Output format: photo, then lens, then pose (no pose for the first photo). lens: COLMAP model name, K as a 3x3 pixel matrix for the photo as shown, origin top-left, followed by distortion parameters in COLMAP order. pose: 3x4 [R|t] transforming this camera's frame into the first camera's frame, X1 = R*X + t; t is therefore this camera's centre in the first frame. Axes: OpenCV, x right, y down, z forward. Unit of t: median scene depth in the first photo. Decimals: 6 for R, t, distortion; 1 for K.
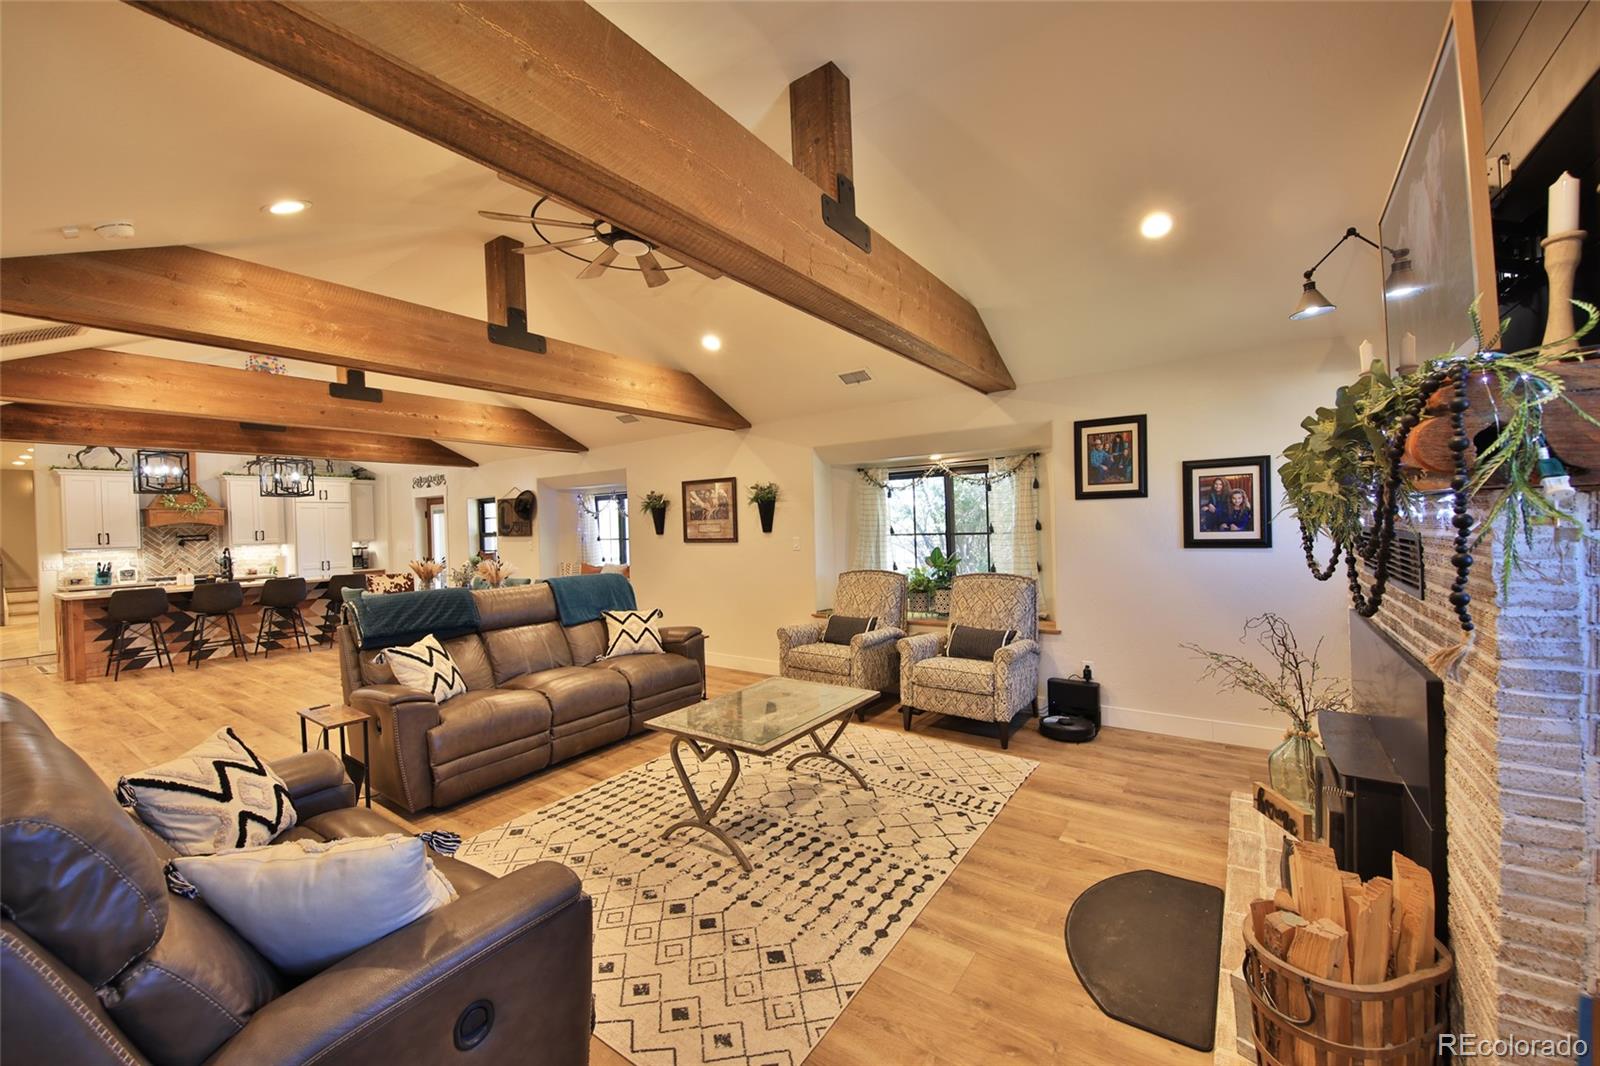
lens RADIAL K [[634.4, 0, 794.0], [0, 634.4, 530.1], [0, 0, 1]] dist [0.001860, -0.000472]
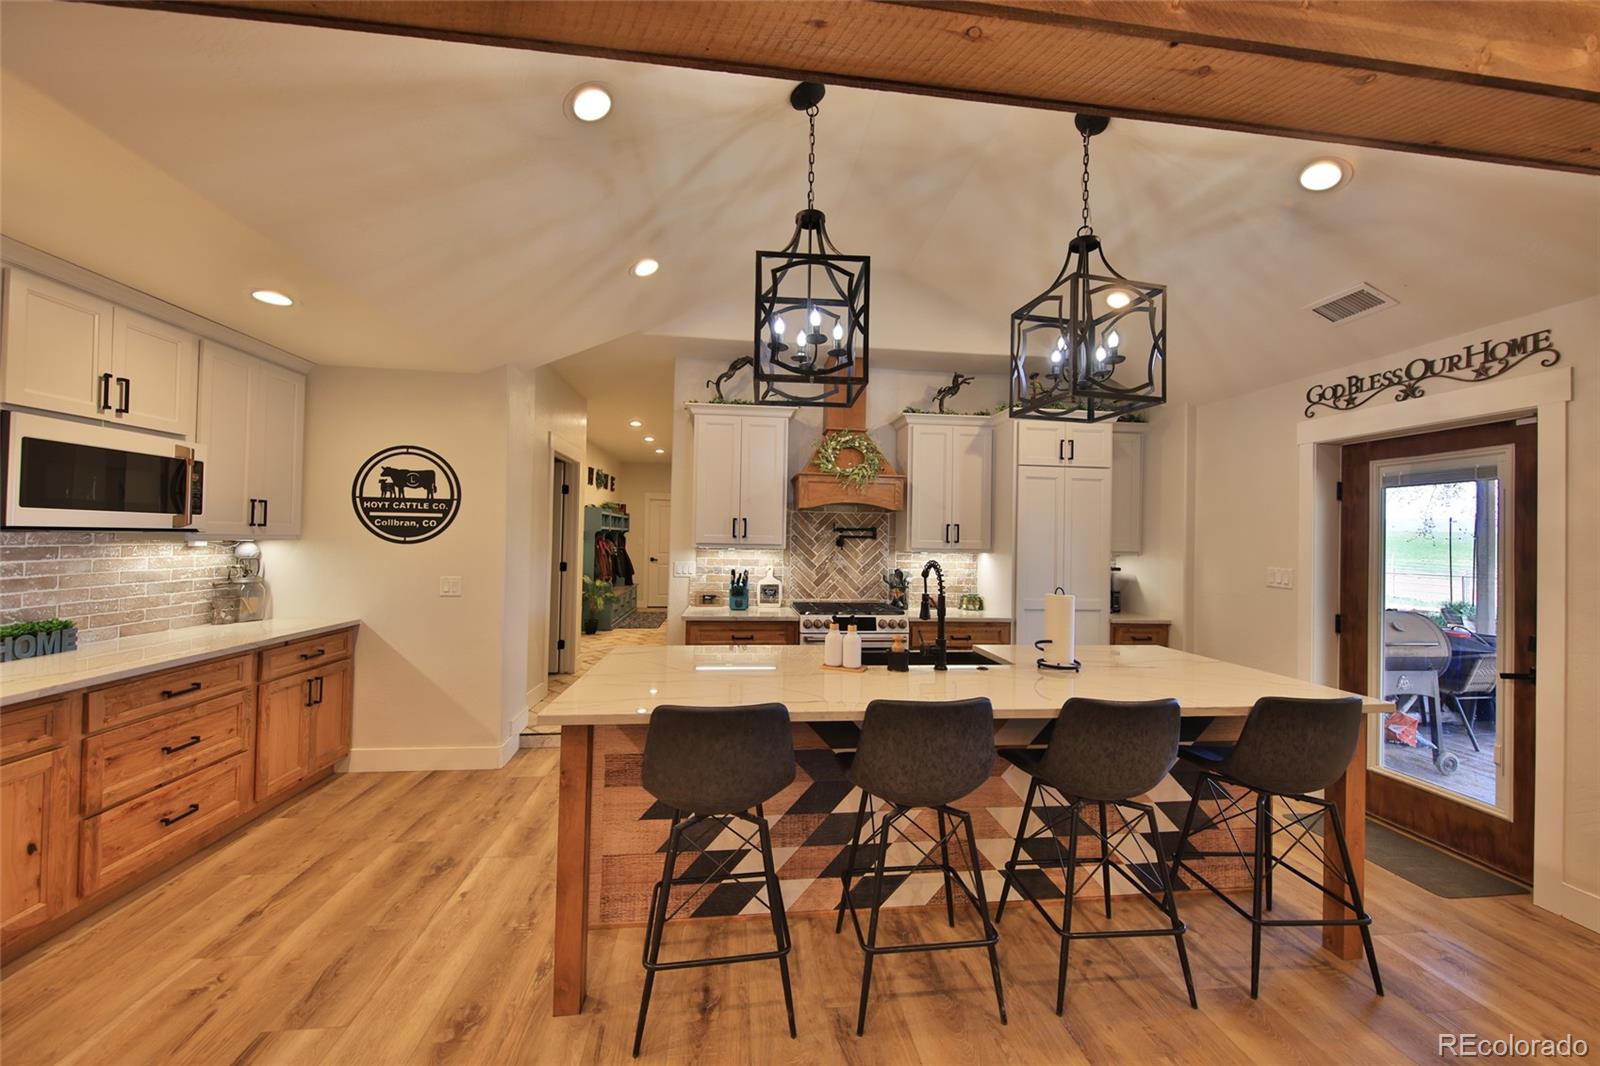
lens RADIAL K [[583.9, 0, 797.7], [0, 583.9, 531.9], [0, 0, 1]] dist [0.001656, -0.001166]
pose [[0.667292, 0.031724, -0.744121, -0.671101], [-0.047347, 0.998879, 0.000126, 0.014928], [0.743290, 0.035148, 0.668045, 0.695541]]
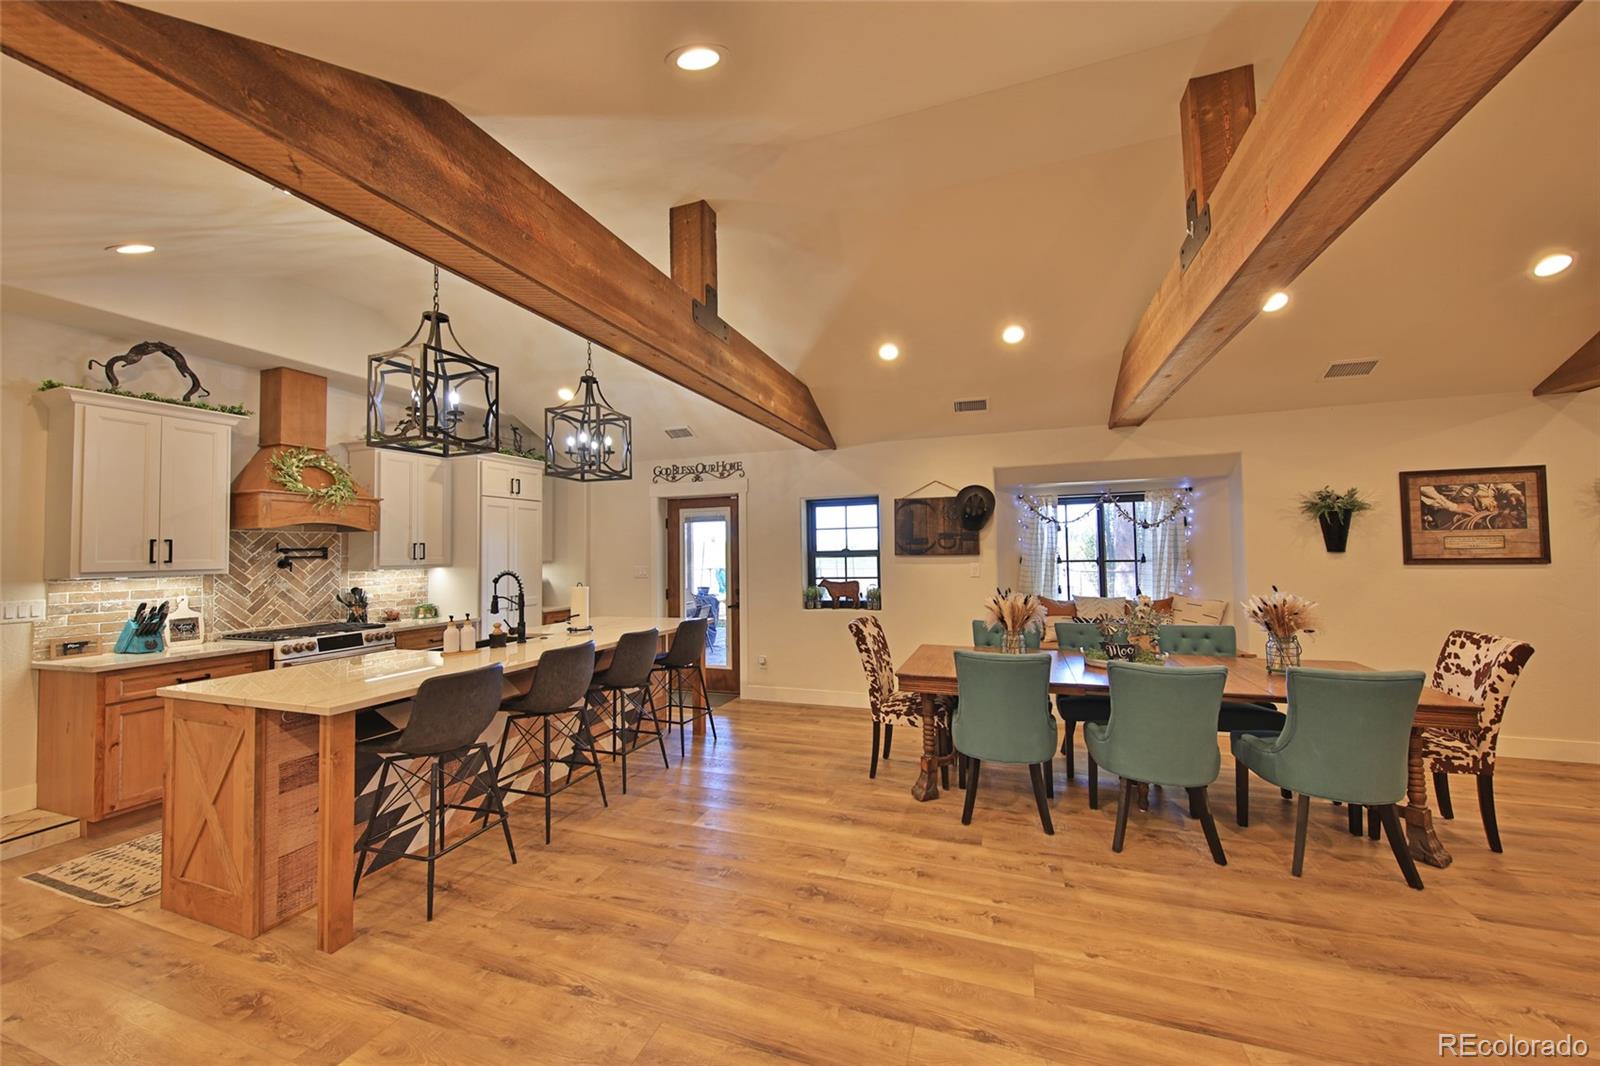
lens RADIAL K [[583.9, 0, 810.3], [0, 583.9, 533.9], [0, 0, 1]] dist [0.001656, -0.001166]
pose [[0.962301, 0.020863, 0.271186, -0.749099], [-0.007521, 0.998714, -0.050144, 0.018979], [-0.271883, 0.046214, 0.961220, 0.465863]]
